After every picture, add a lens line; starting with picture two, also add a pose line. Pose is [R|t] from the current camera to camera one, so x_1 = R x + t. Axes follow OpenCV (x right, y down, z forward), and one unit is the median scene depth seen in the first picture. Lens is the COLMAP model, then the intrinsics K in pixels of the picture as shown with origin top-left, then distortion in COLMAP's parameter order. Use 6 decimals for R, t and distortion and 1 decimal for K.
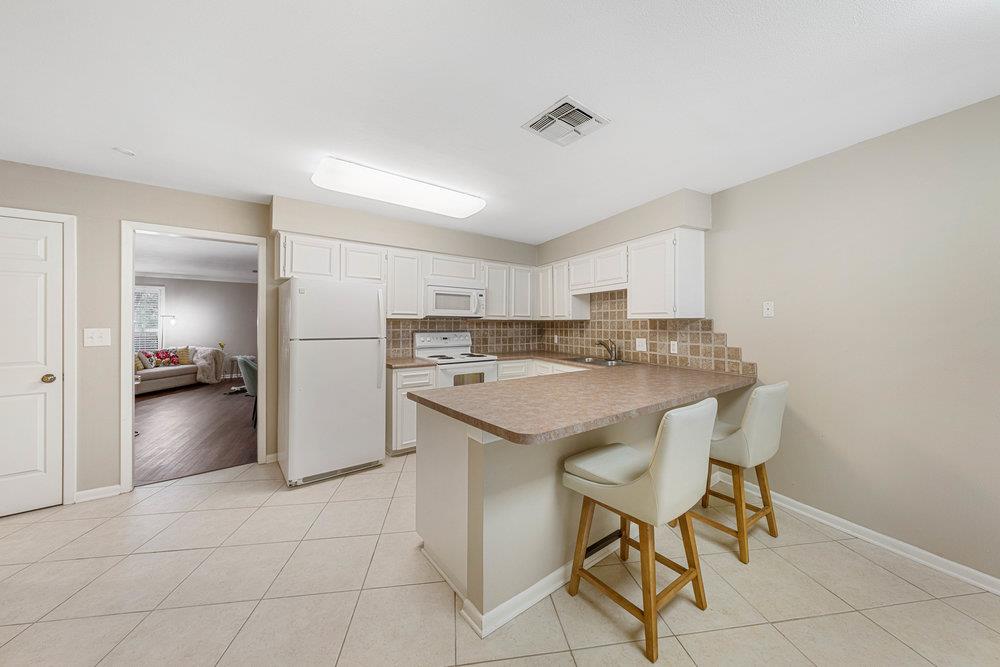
lens RADIAL K [[344.6, 0, 489.8], [0, 344.6, 320.6], [0, 0, 1]] dist [-0.002651, 0.000832]
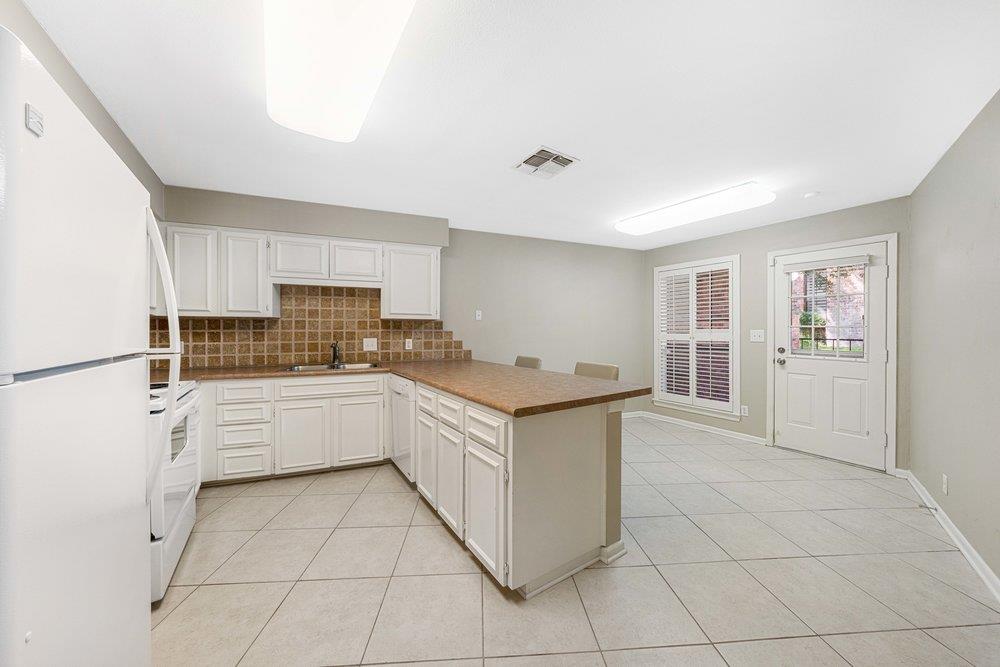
lens RADIAL K [[344.6, 0, 505.9], [0, 344.6, 329.1], [0, 0, 1]] dist [-0.002651, 0.000832]
pose [[0.042805, -0.002087, 0.999081, -0.515018], [-0.012234, 0.999922, 0.002613, 0.016278], [-0.999009, -0.012335, 0.042776, 0.524185]]
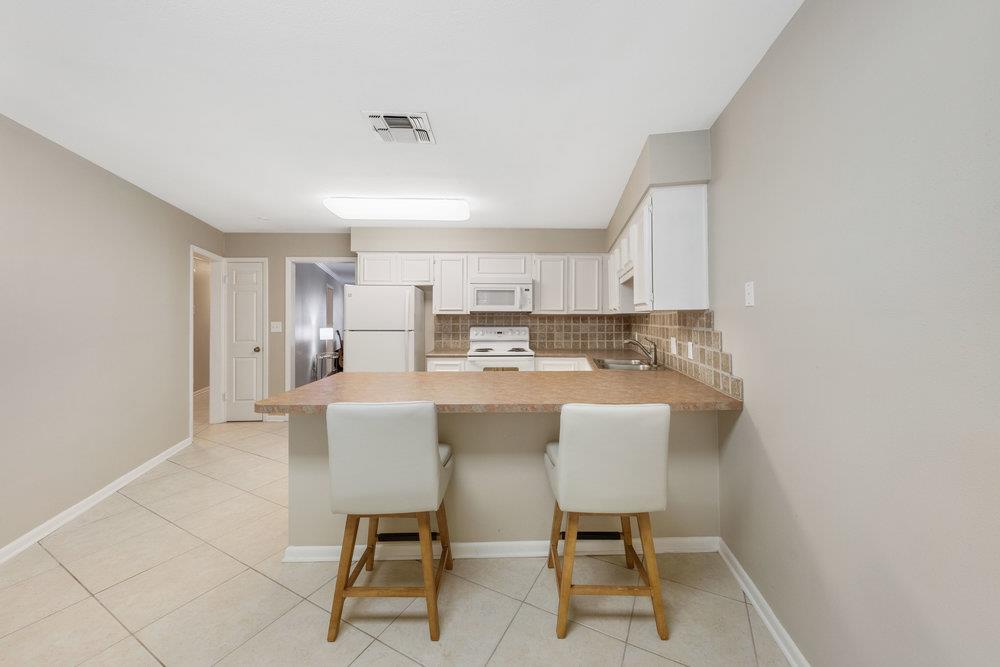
lens RADIAL K [[344.6, 0, 496.5], [0, 344.6, 316.2], [0, 0, 1]] dist [-0.002651, 0.000832]
pose [[0.823033, -0.006663, -0.567954, 0.512748], [0.007608, 0.999971, -0.000707, 0.002620], [0.567942, -0.003739, 0.823060, 0.148134]]
